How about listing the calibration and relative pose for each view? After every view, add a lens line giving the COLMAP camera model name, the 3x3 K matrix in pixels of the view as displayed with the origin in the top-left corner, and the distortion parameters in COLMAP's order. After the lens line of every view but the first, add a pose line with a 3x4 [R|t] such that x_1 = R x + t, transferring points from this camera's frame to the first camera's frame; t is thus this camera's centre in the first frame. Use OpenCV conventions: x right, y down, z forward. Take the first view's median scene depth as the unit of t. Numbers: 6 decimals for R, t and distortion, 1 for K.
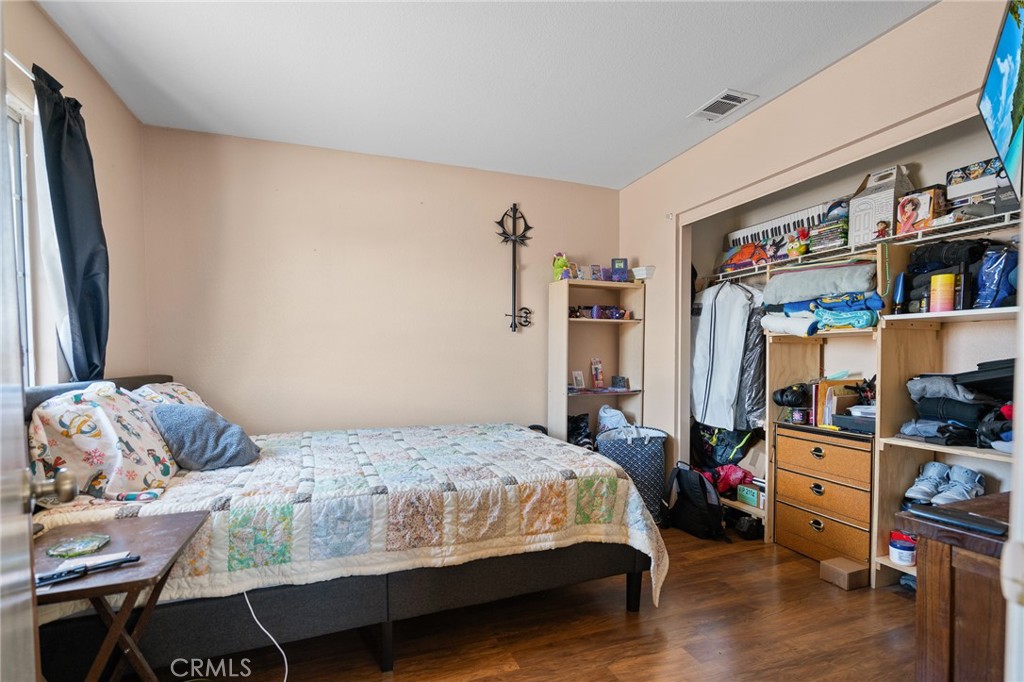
lens RADIAL K [[465.5, 0, 512.2], [0, 465.5, 346.8], [0, 0, 1]] dist [-0.000542, -0.000410]
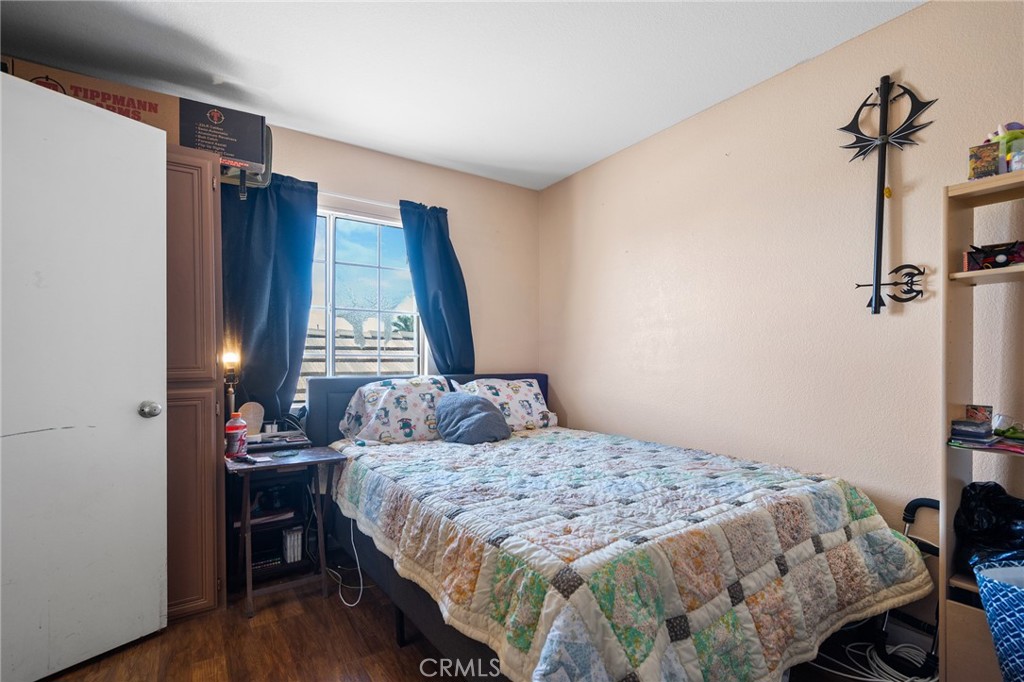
lens RADIAL K [[465.5, 0, 512.2], [0, 465.5, 346.9], [0, 0, 1]] dist [-0.000542, -0.000410]
pose [[0.271016, -0.024704, -0.962258, 0.402926], [0.020760, 0.999588, -0.019816, 0.007602], [0.962351, -0.014606, 0.271418, 0.437293]]
